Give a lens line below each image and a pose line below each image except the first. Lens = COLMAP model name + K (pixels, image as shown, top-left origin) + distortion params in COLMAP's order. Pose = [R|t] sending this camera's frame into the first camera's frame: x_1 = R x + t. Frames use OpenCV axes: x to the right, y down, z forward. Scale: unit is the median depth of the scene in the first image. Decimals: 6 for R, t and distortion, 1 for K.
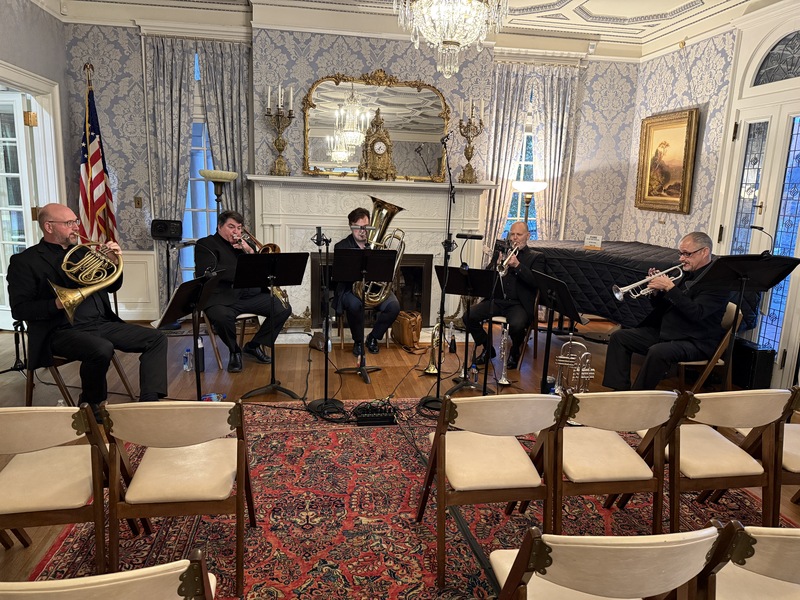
lens RADIAL K [[574.5, 0, 400.0], [0, 574.5, 300.0], [0, 0, 1]] dist [0.102279, -0.178461]
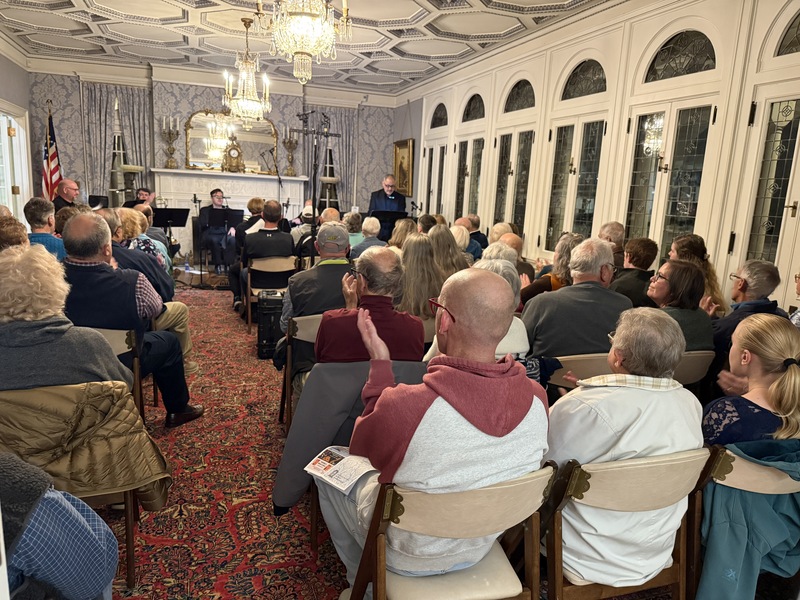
lens RADIAL K [[574.5, 0, 400.0], [0, 574.5, 300.0], [0, 0, 1]] dist [0.102279, -0.178461]
pose [[0.982233, -0.021844, 0.186392, 0.114497], [0.021583, 0.999761, 0.003428, 0.166353], [-0.186422, 0.000656, 0.982470, -0.749551]]
